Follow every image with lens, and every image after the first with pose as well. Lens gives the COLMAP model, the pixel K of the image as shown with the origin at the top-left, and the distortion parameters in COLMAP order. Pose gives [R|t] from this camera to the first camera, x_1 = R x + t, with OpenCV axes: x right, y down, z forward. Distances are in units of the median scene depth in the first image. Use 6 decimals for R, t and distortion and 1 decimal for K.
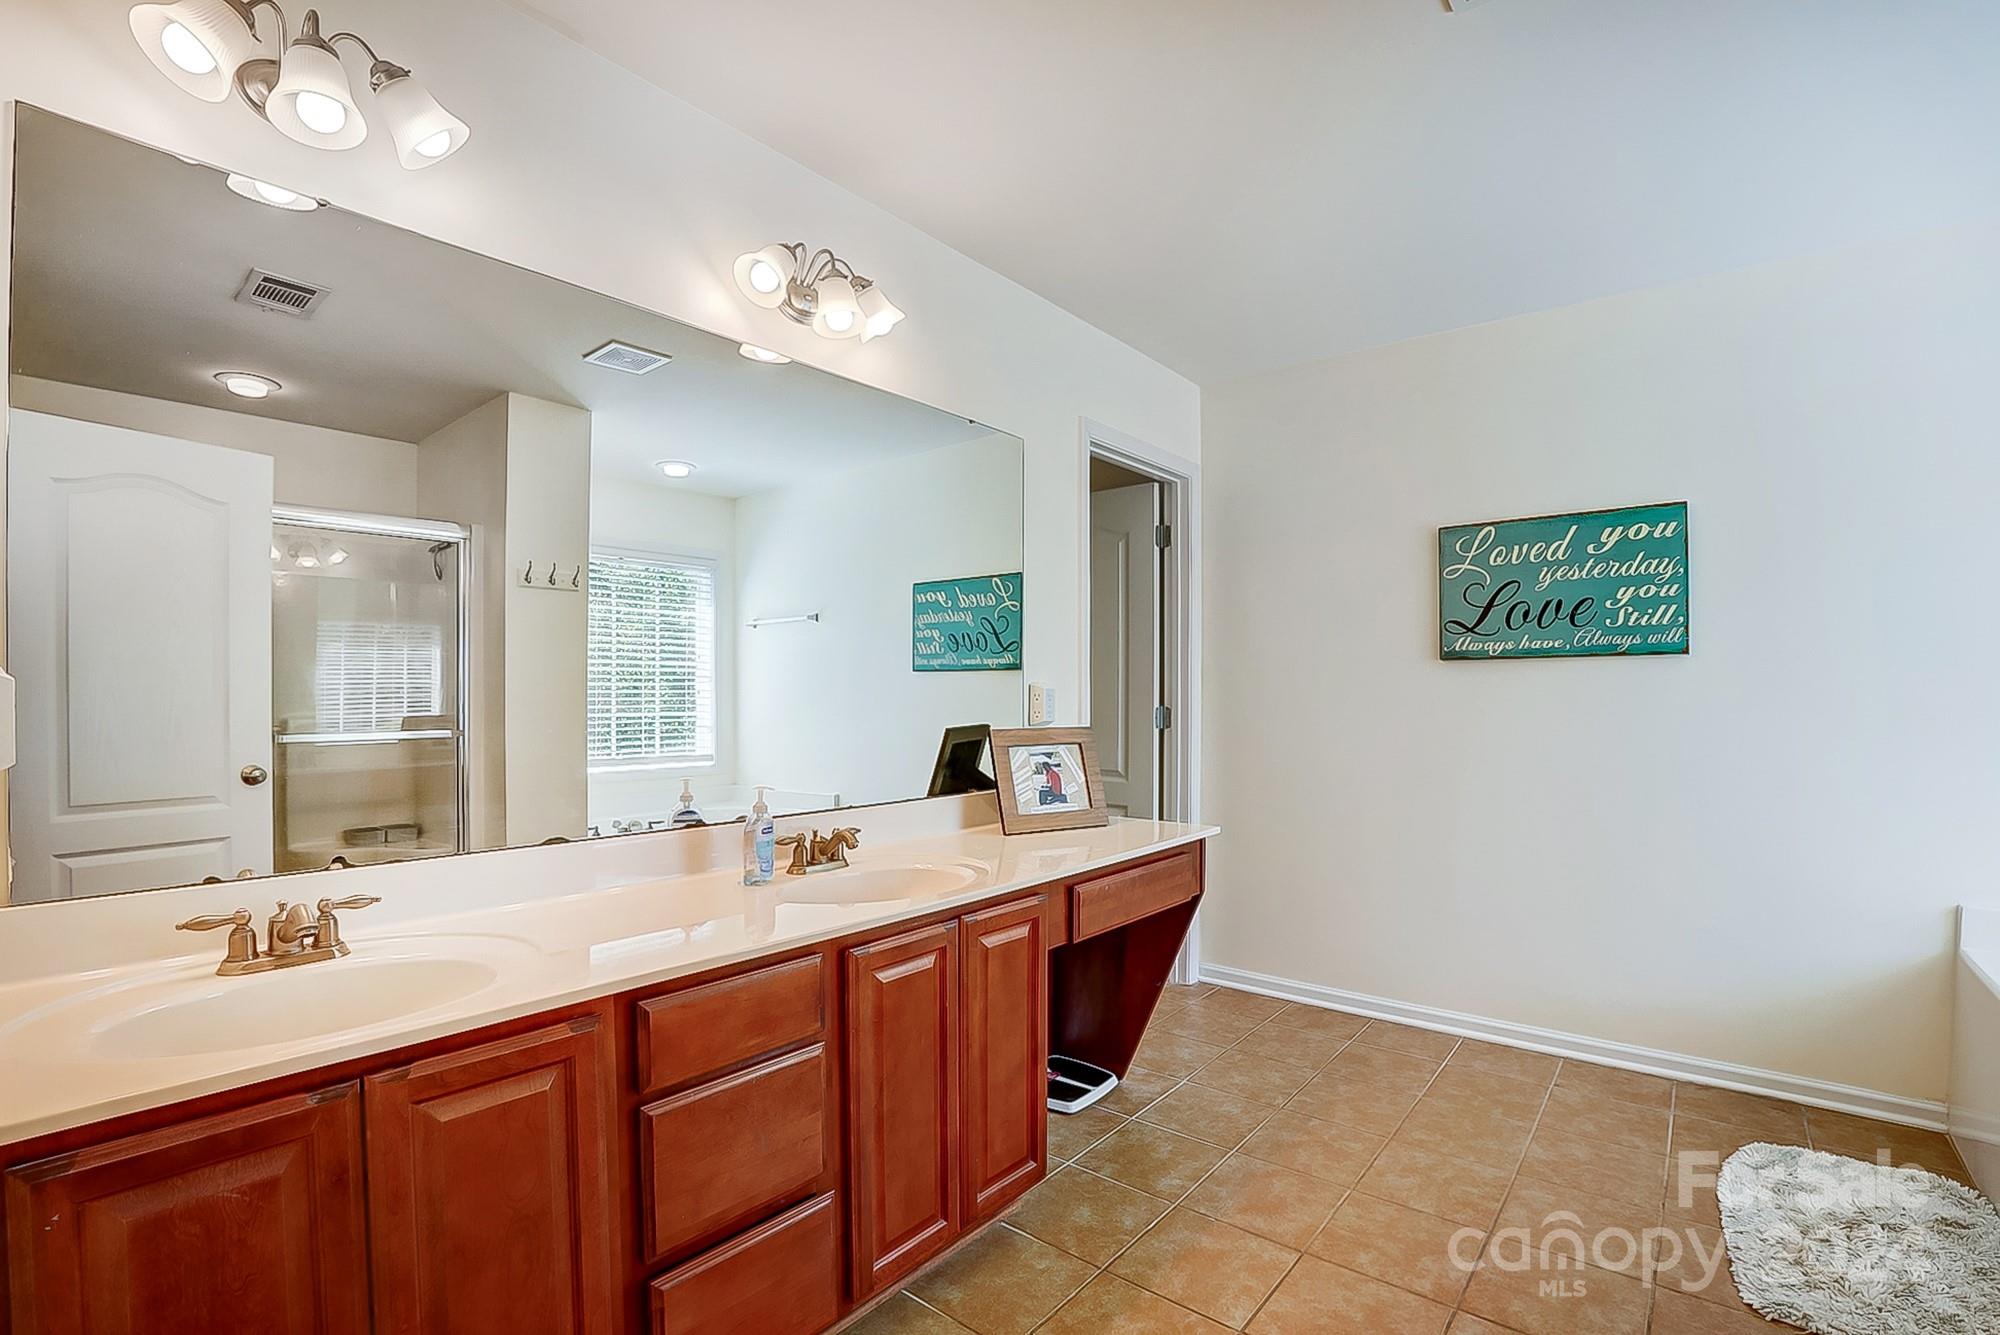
lens RADIAL K [[892.7, 0, 1002.0], [0, 892.7, 699.6], [0, 0, 1]] dist [-0.059140, -0.000054]
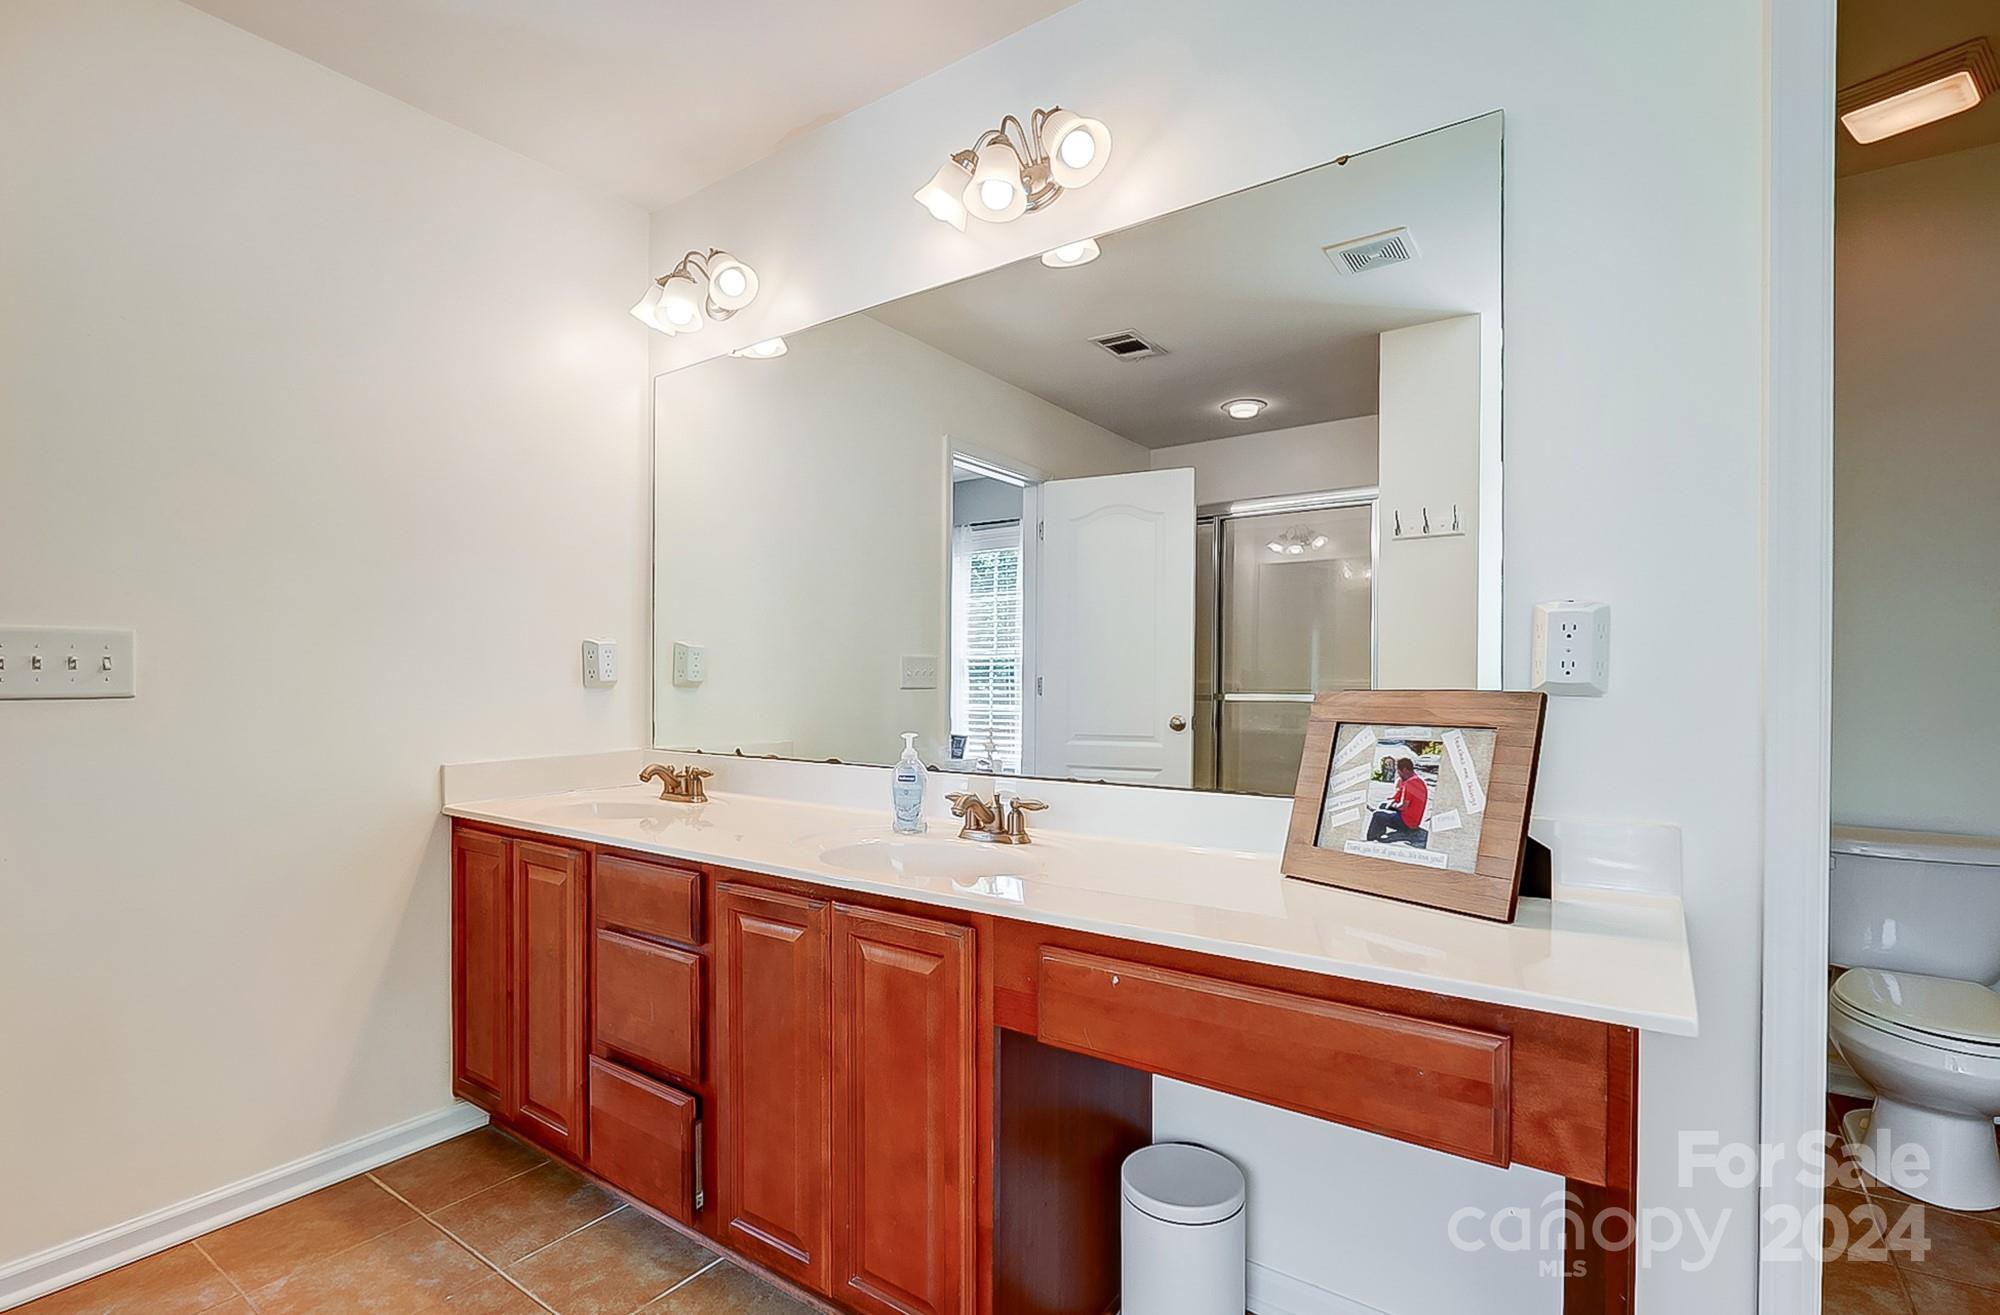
lens RADIAL K [[913.3, 0, 1002.9], [0, 913.3, 687.7], [0, 0, 1]] dist [-0.000940, -0.000060]
pose [[0.080598, 0.010783, -0.996688, 0.544186], [-0.002518, 0.999940, 0.010615, 0.025121], [0.996743, 0.001655, 0.080621, 0.736665]]
